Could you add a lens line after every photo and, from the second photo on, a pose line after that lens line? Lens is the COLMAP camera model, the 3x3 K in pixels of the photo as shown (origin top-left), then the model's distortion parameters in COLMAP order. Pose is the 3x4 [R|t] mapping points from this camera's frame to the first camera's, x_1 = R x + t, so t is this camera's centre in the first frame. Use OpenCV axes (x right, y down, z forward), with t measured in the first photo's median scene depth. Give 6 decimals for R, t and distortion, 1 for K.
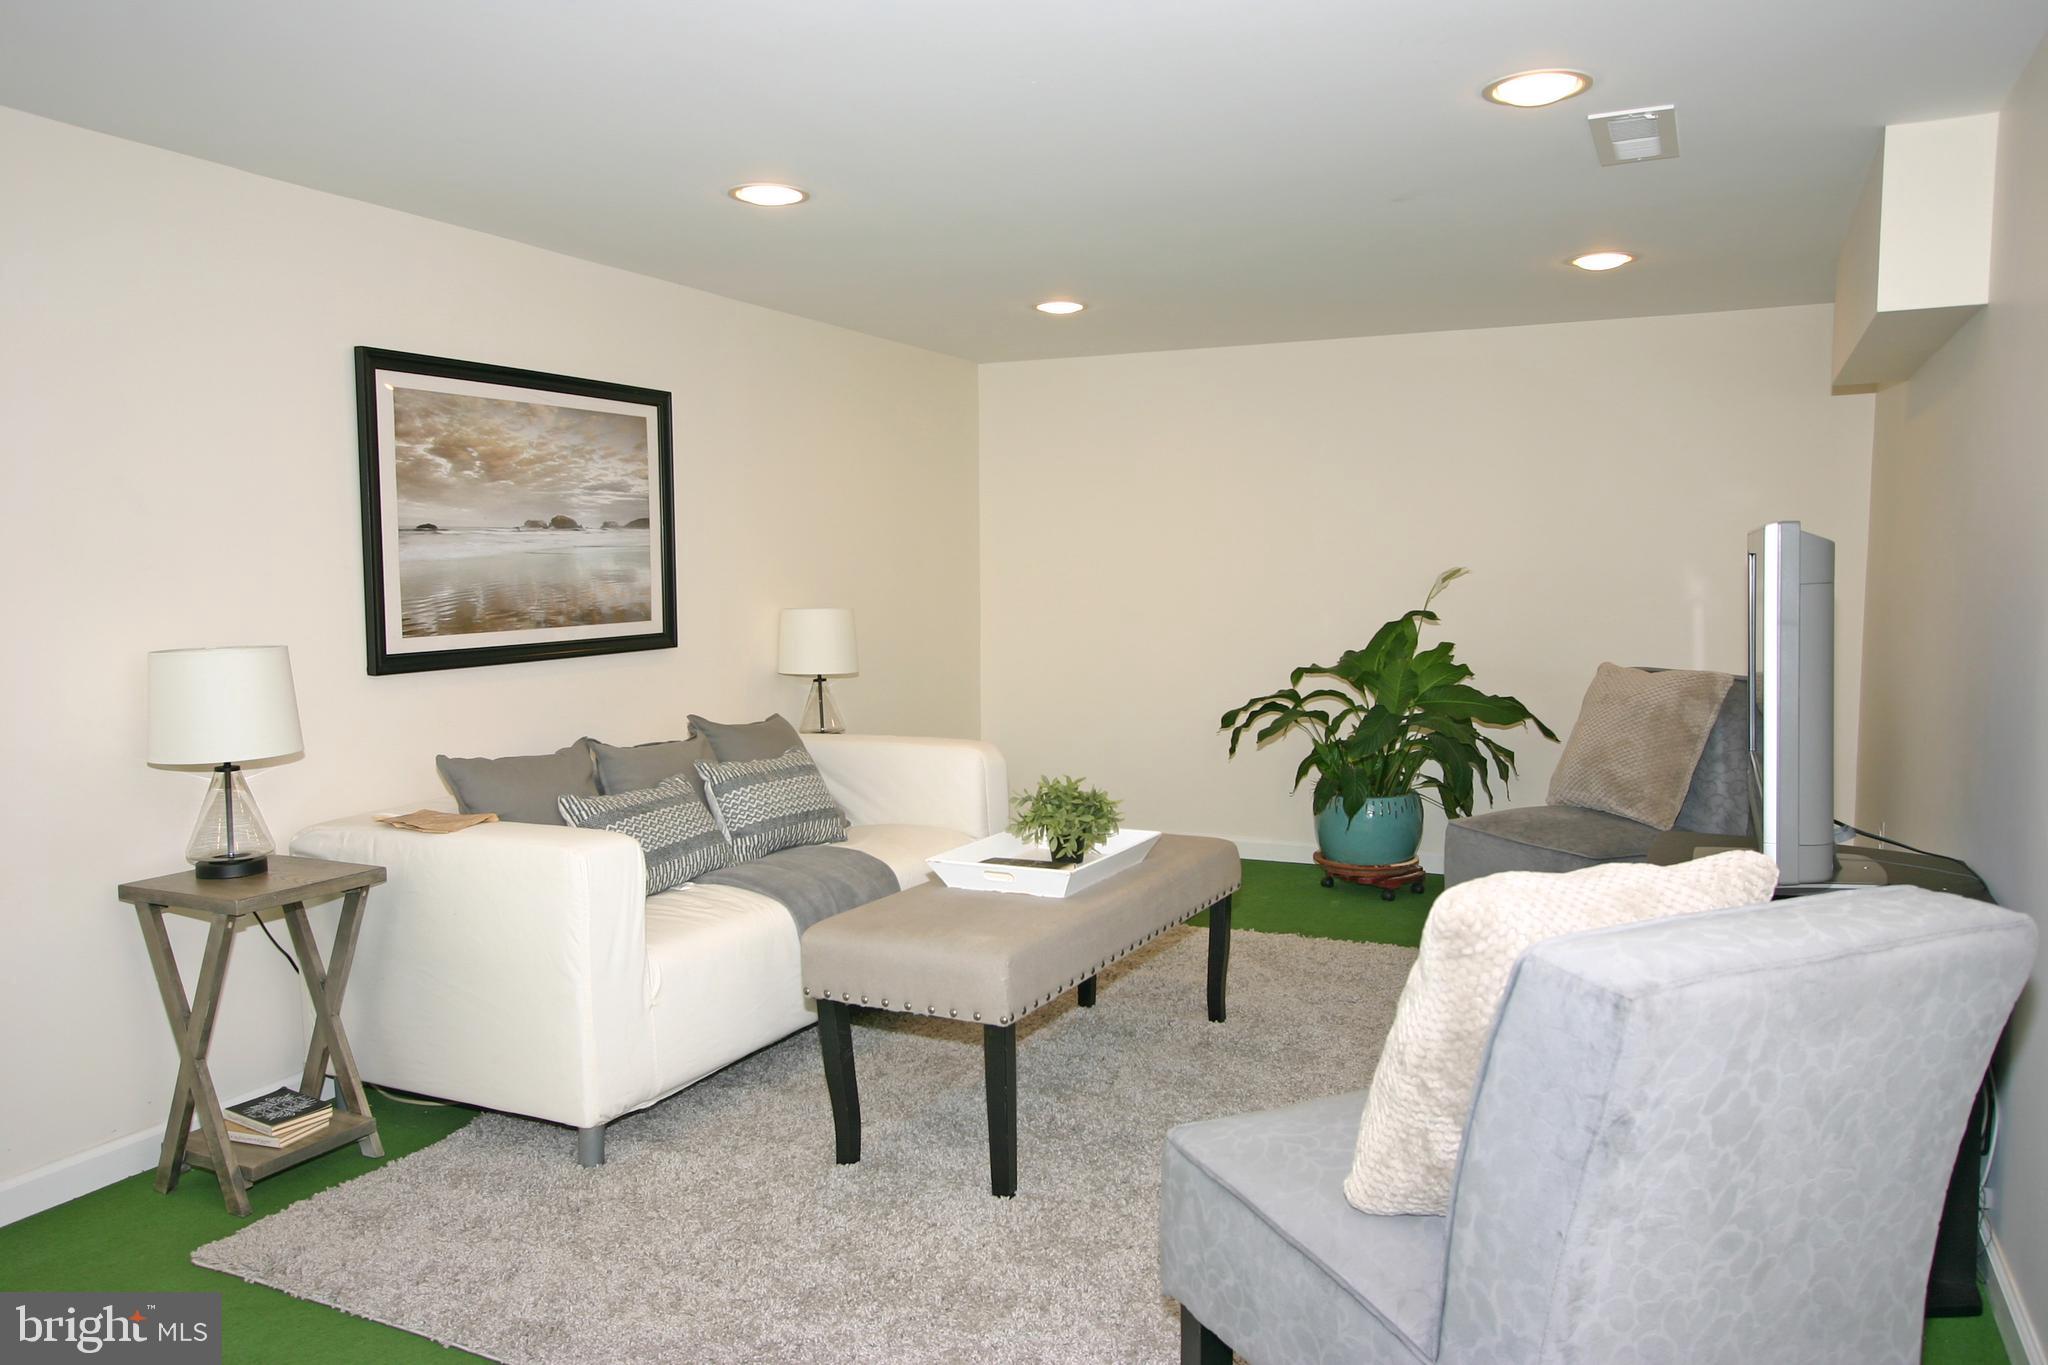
lens RADIAL K [[1512.5, 0, 1021.6], [0, 1512.5, 679.1], [0, 0, 1]] dist [-0.000590, 0.001197]
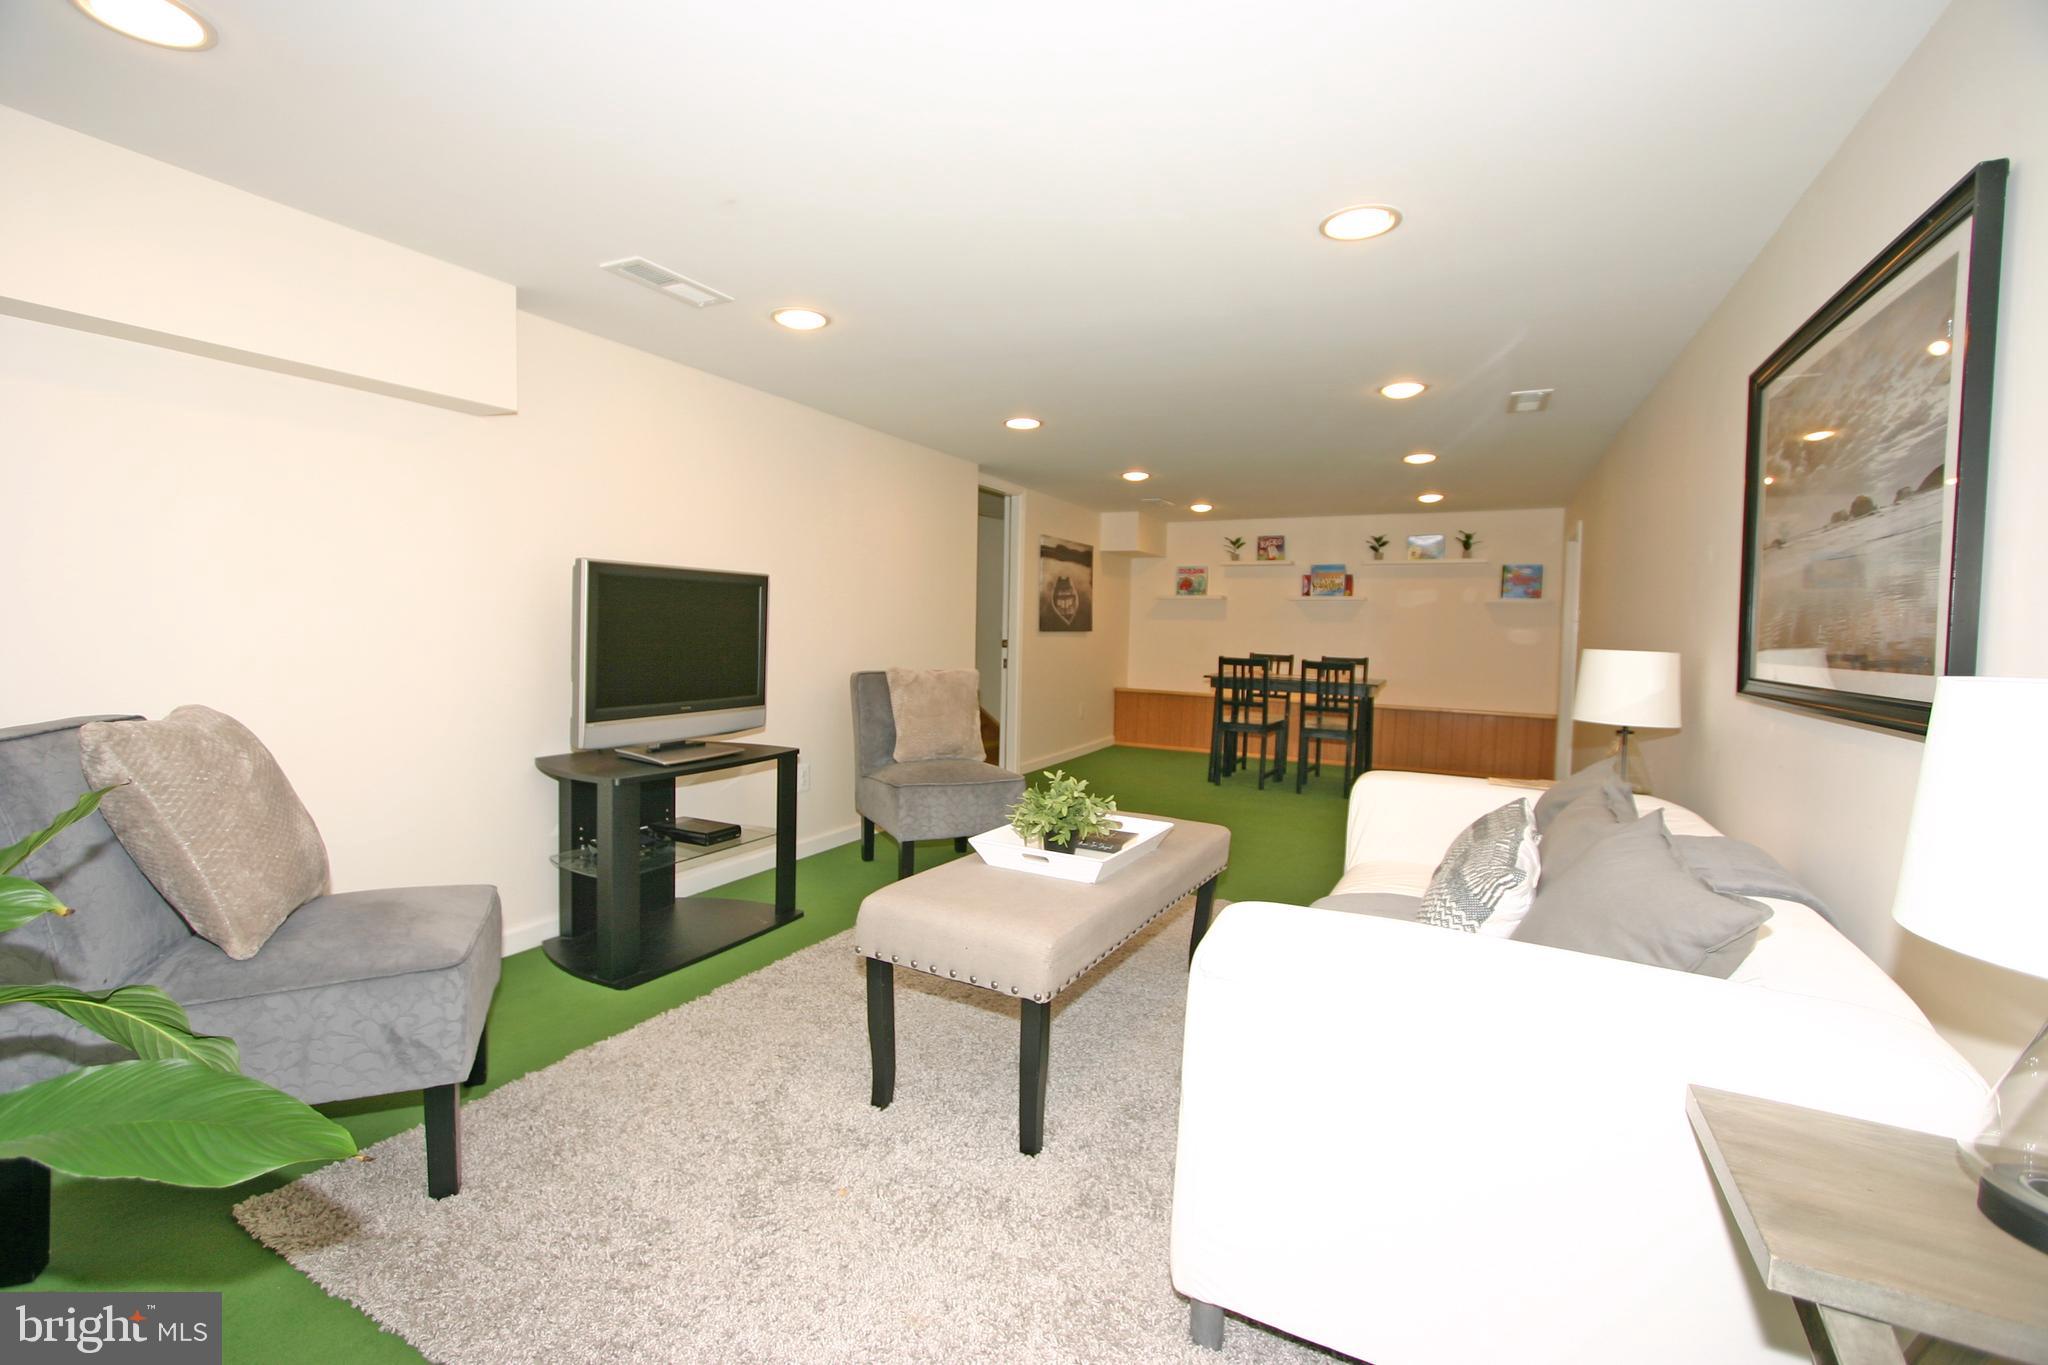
lens RADIAL K [[907.5, 0, 1020.5], [0, 907.5, 677.7], [0, 0, 1]] dist [-0.000048, 0.000014]
pose [[-0.999906, -0.013198, -0.003732, 0.049191], [-0.013583, 0.990650, 0.135753, -0.076027], [0.001906, 0.135791, -0.990736, 1.333311]]
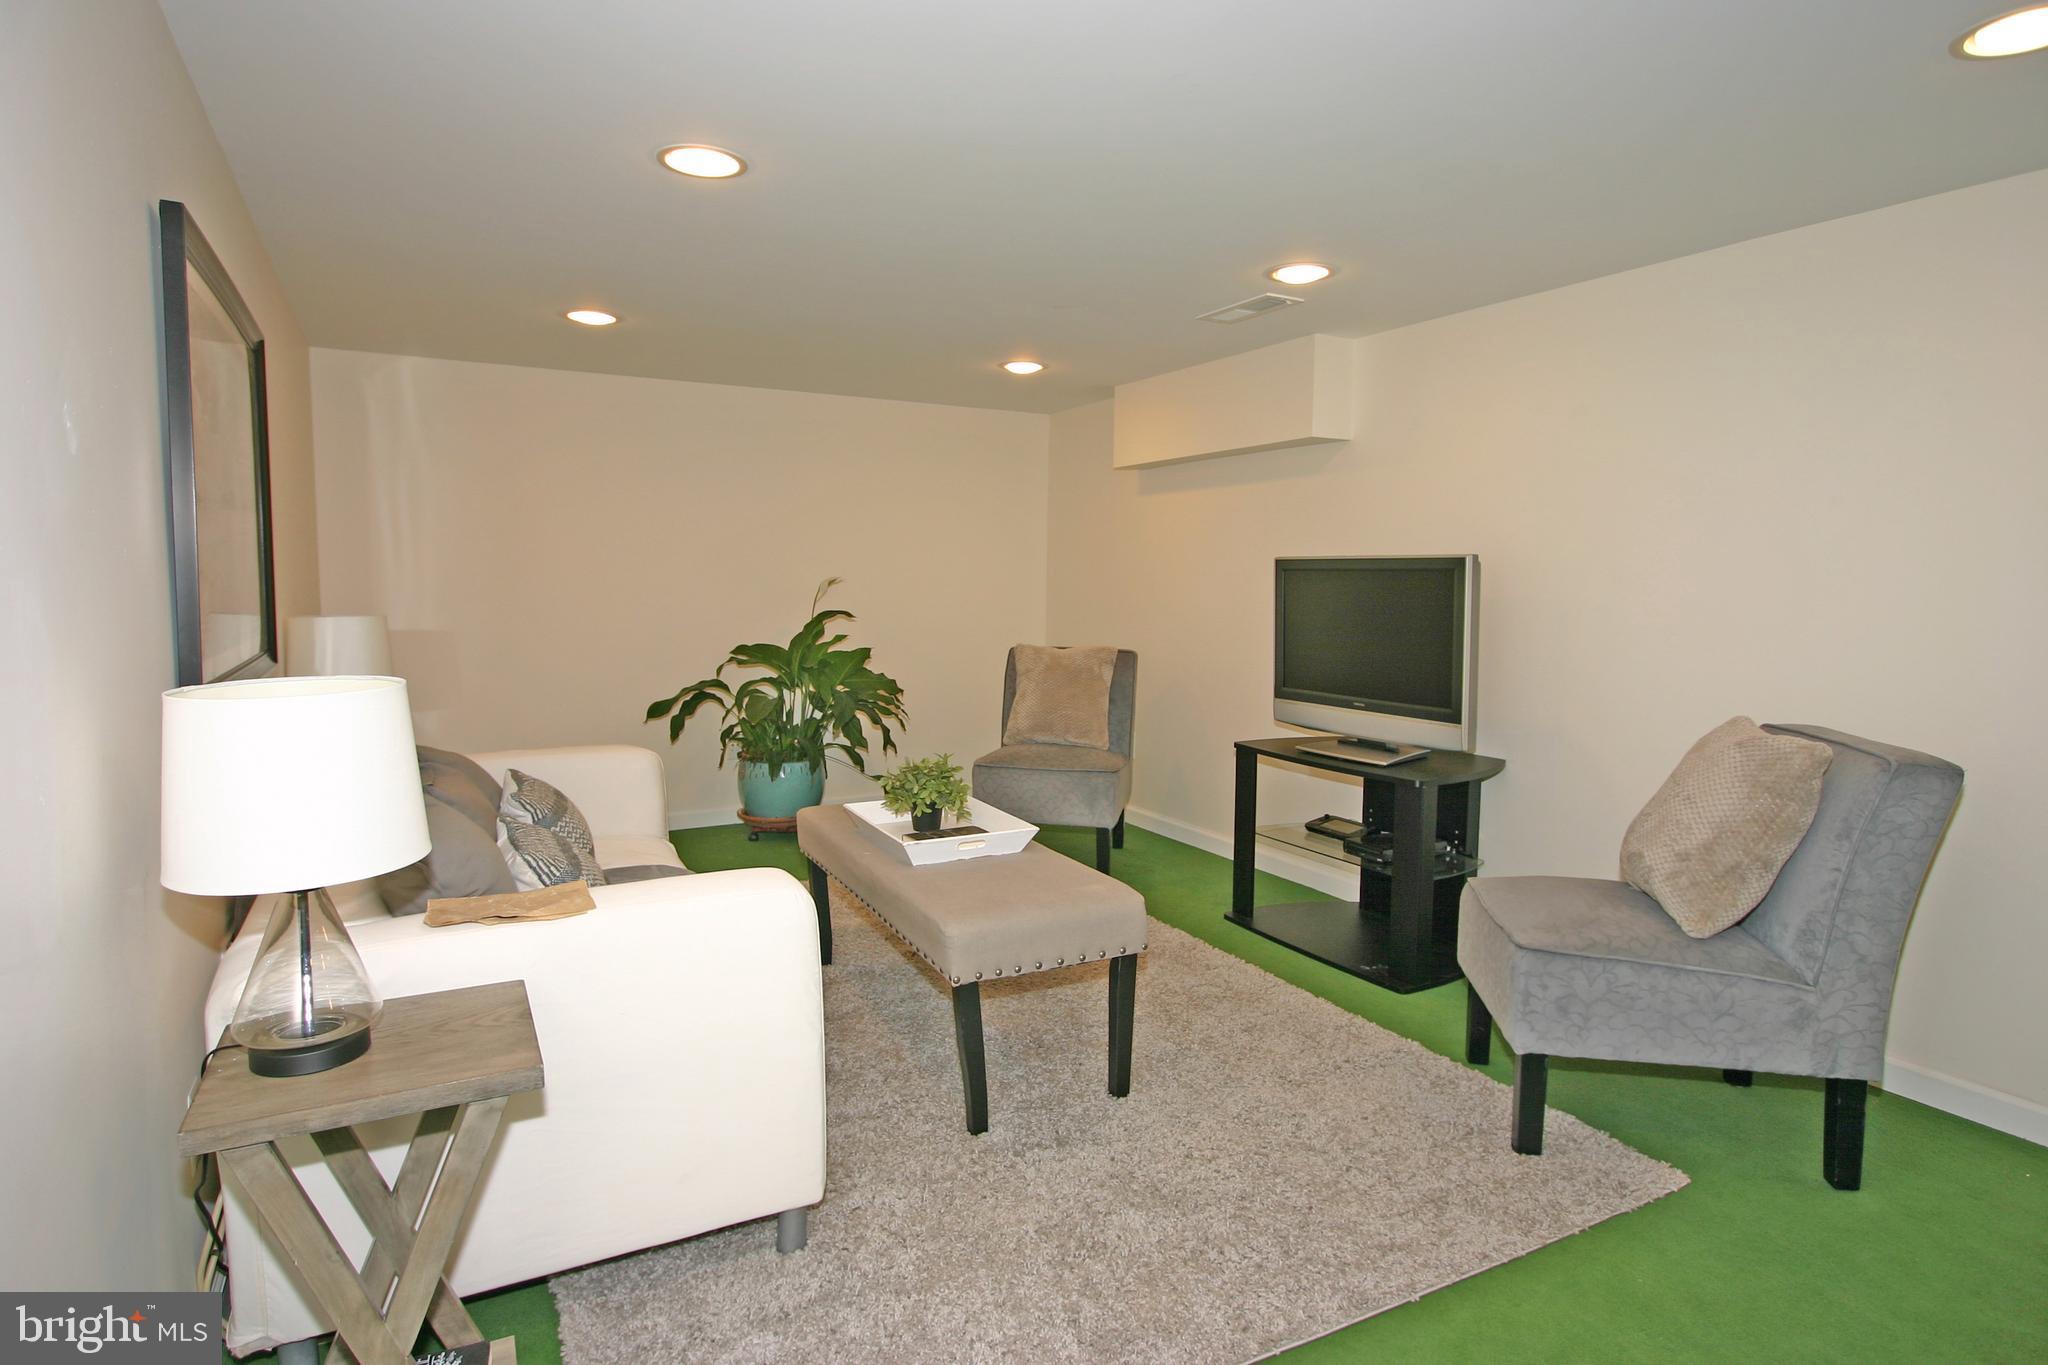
lens RADIAL K [[1128.6, 0, 1022.9], [0, 1128.6, 672.1], [0, 0, 1]] dist [0.000876, 0.000014]
pose [[0.573997, -0.052081, 0.817199, -0.513171], [0.051081, 0.998309, 0.027745, -0.013673], [-0.817262, 0.025818, 0.575687, 0.366003]]
